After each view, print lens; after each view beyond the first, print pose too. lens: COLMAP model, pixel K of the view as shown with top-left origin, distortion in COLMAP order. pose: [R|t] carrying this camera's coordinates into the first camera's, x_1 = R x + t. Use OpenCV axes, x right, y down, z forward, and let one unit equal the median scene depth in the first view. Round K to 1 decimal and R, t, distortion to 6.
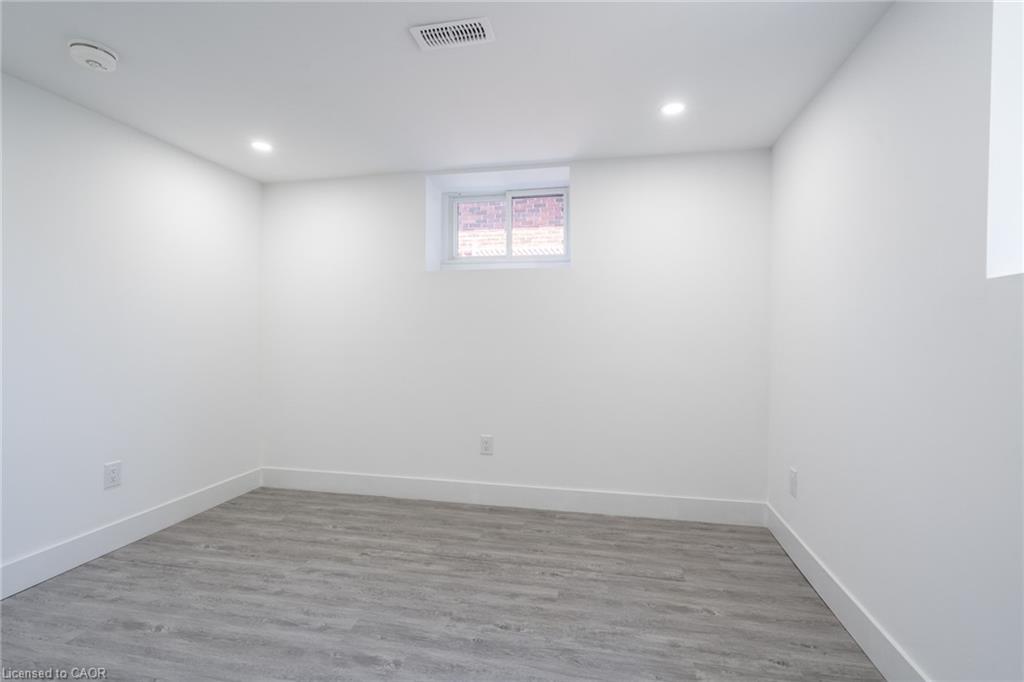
lens RADIAL K [[477.7, 0, 507.7], [0, 477.7, 343.6], [0, 0, 1]] dist [-0.003561, 0.000804]
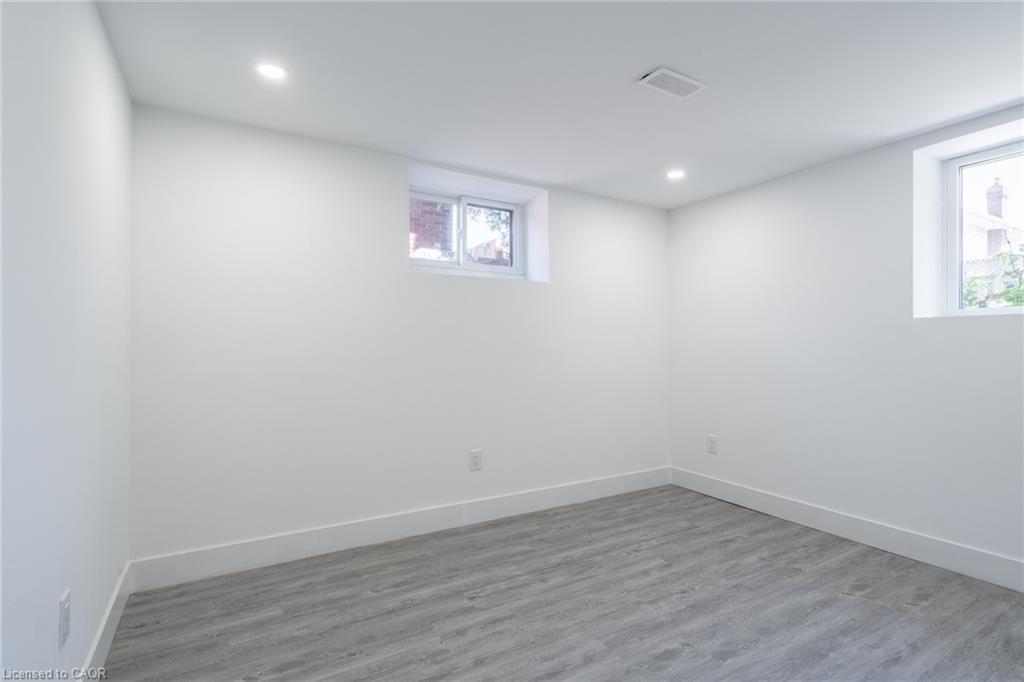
lens RADIAL K [[499.3, 0, 510.8], [0, 499.3, 346.5], [0, 0, 1]] dist [0.001218, 0.000107]
pose [[0.730164, -0.003818, 0.683261, -0.879489], [0.013127, 0.999878, -0.008440, -0.007311], [-0.683146, 0.015131, 0.730125, 0.286406]]
